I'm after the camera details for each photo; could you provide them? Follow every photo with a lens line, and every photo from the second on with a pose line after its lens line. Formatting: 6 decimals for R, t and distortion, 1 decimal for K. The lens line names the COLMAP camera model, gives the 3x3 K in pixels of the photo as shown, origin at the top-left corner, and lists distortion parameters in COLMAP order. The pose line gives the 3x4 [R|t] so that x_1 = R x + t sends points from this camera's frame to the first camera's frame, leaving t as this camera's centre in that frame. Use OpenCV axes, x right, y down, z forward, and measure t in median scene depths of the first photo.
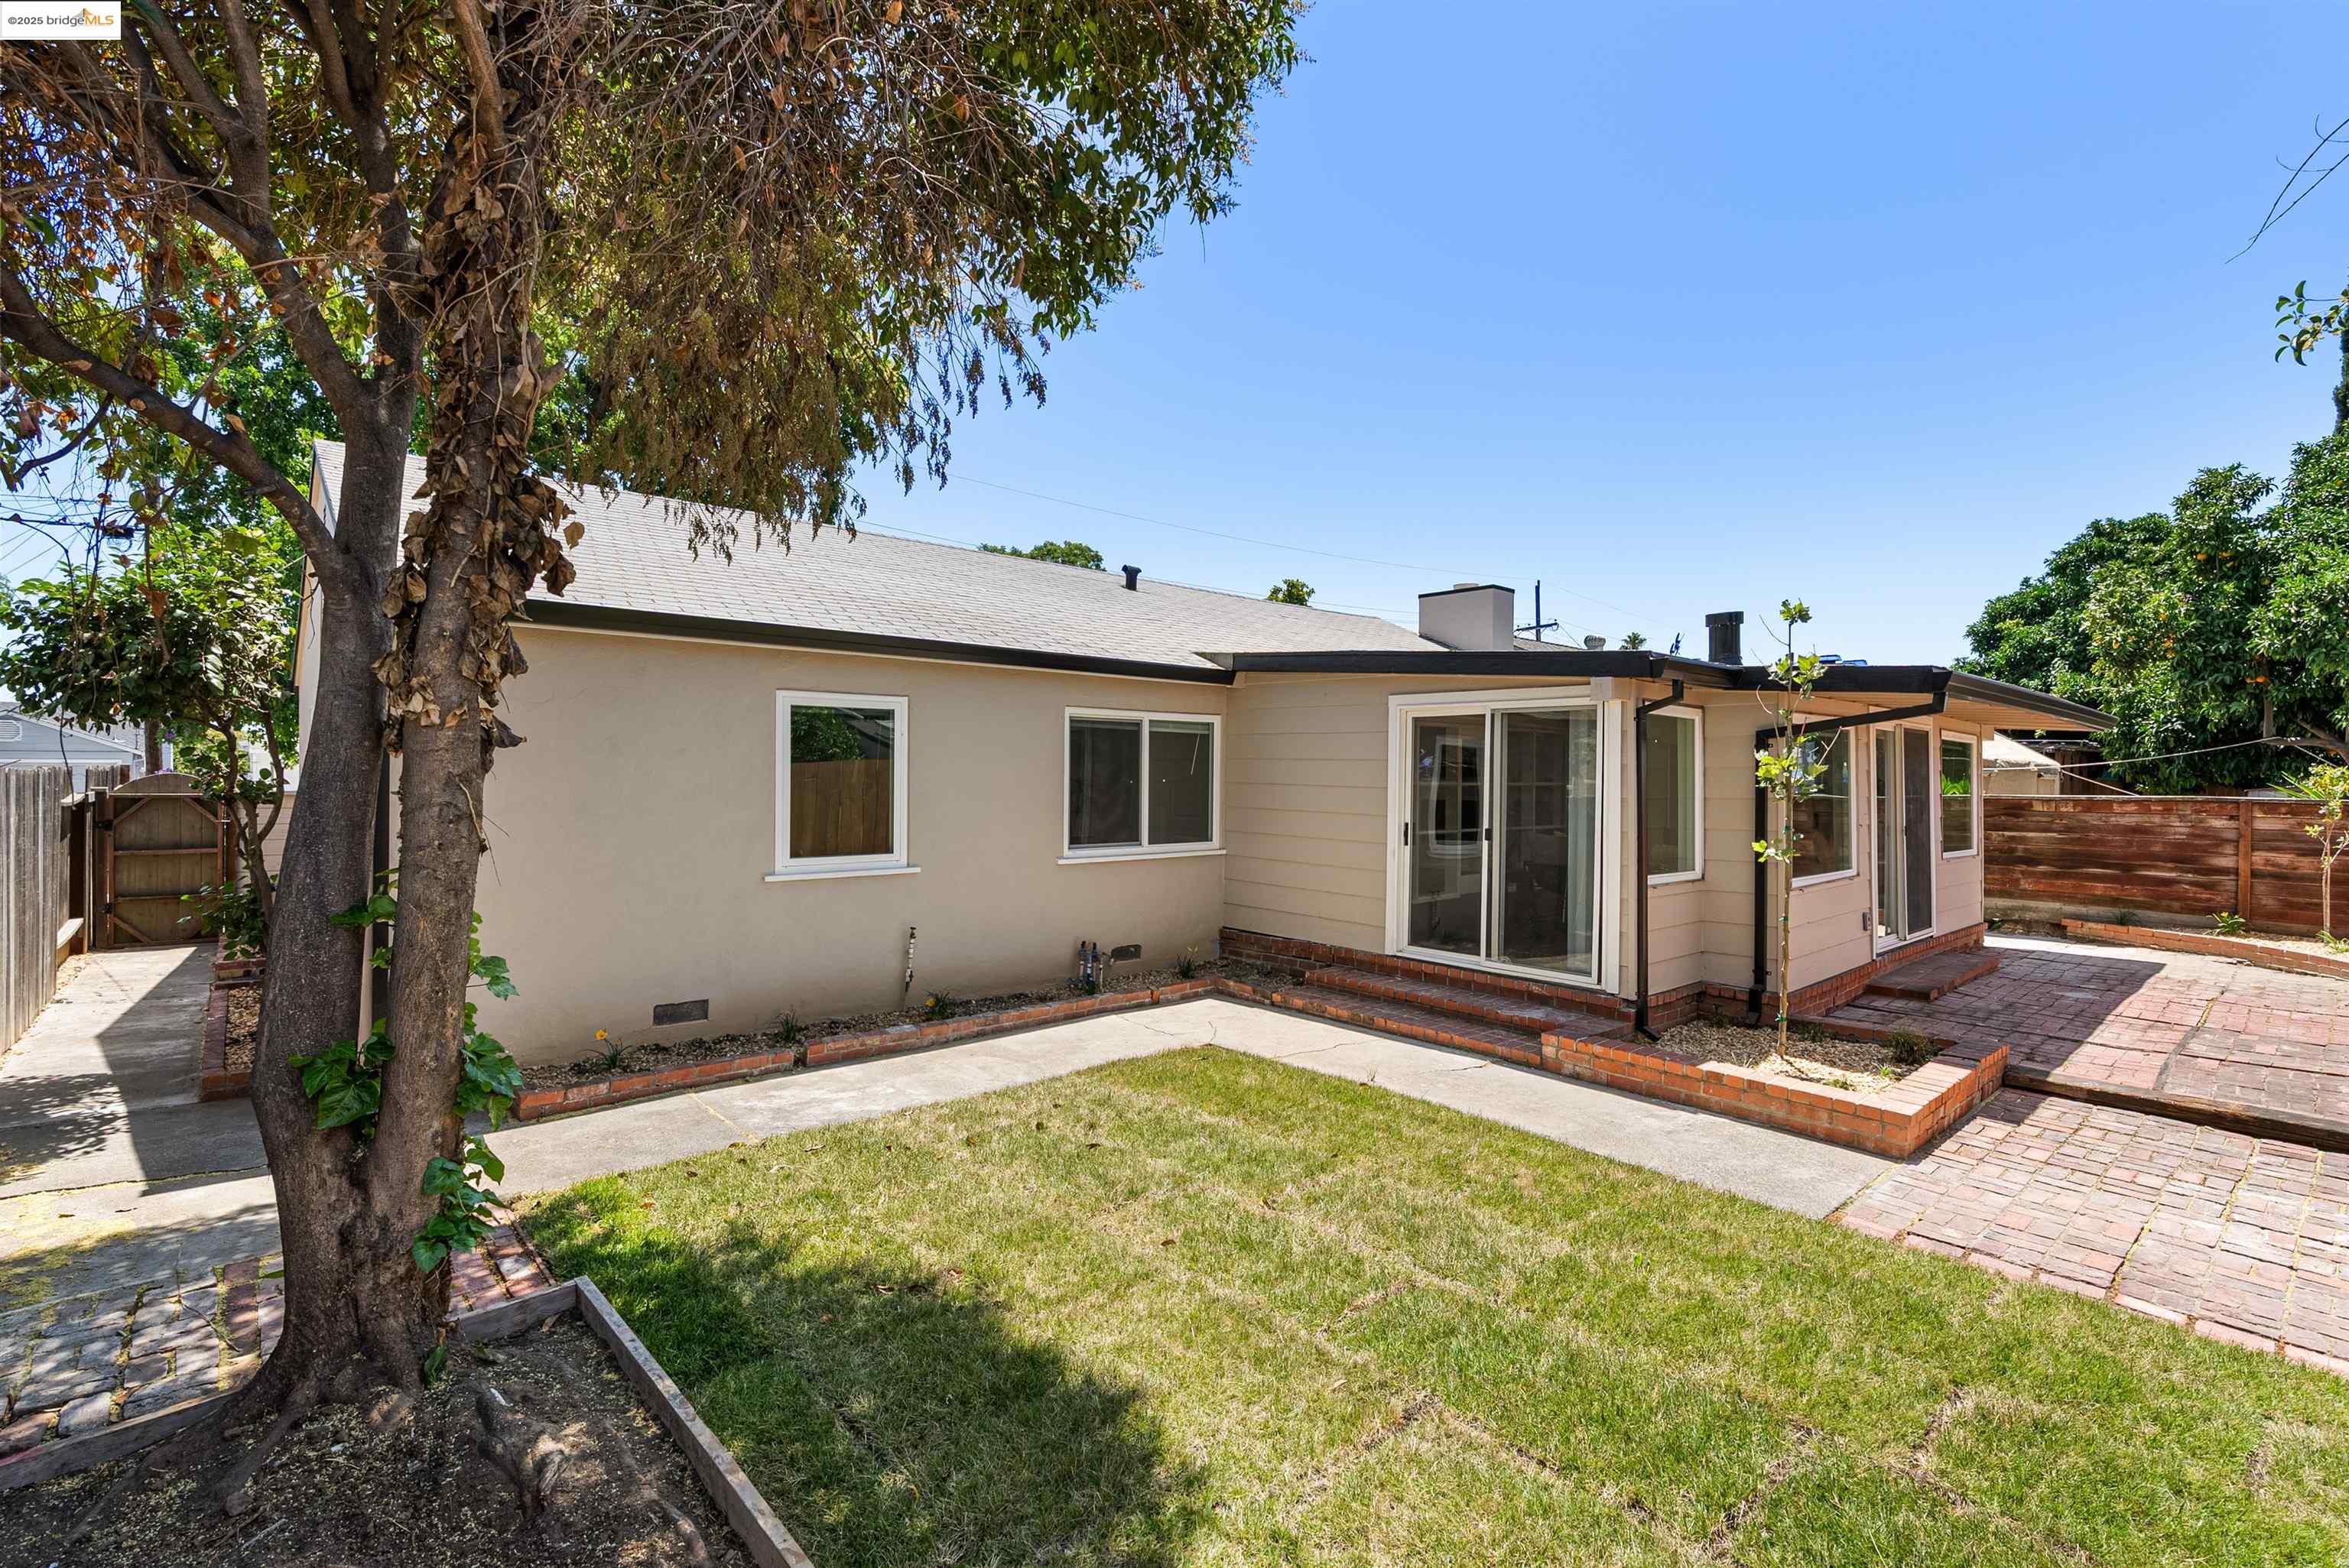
lens RADIAL K [[1081.5, 0, 1176.0], [0, 1081.5, 792.5], [0, 0, 1]] dist [-0.002580, 0.000174]
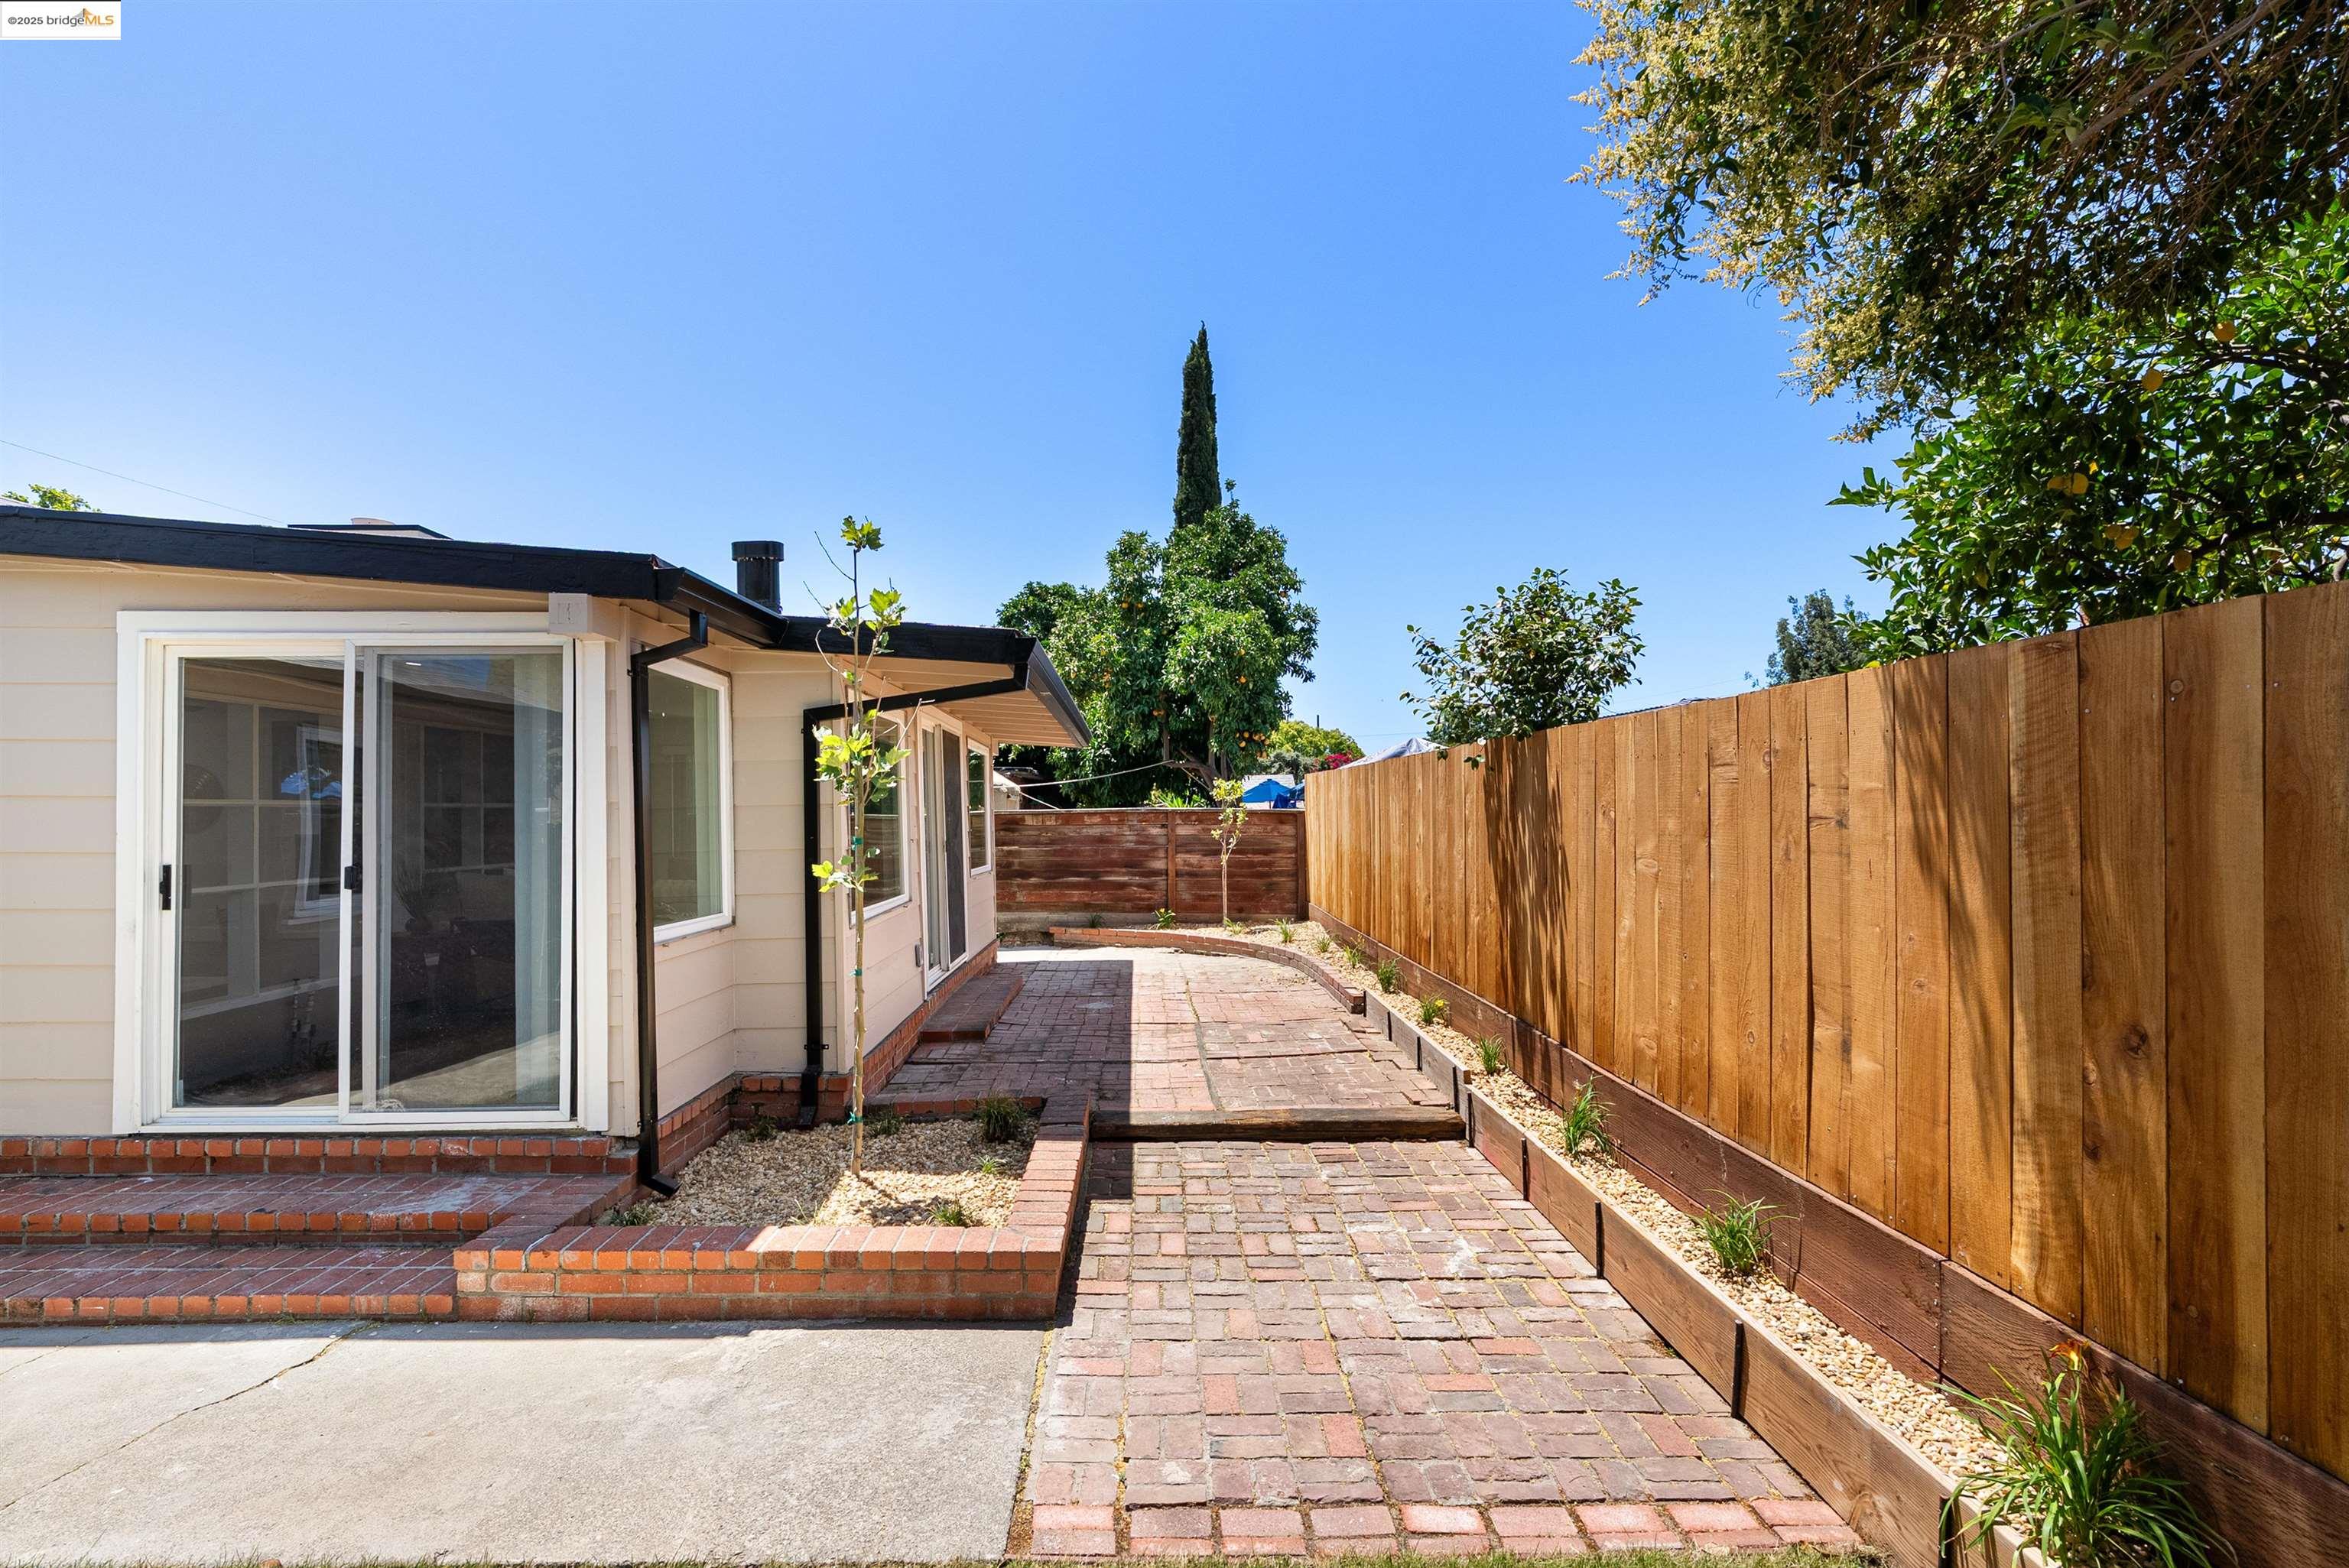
lens RADIAL K [[1081.5, 0, 1176.0], [0, 1081.5, 792.5], [0, 0, 1]] dist [-0.002580, 0.000174]
pose [[0.643801, -0.000085, 0.765193, 0.132831], [0.026848, 0.999387, -0.022477, 0.018327], [-0.764722, 0.035014, 0.643408, 0.317093]]
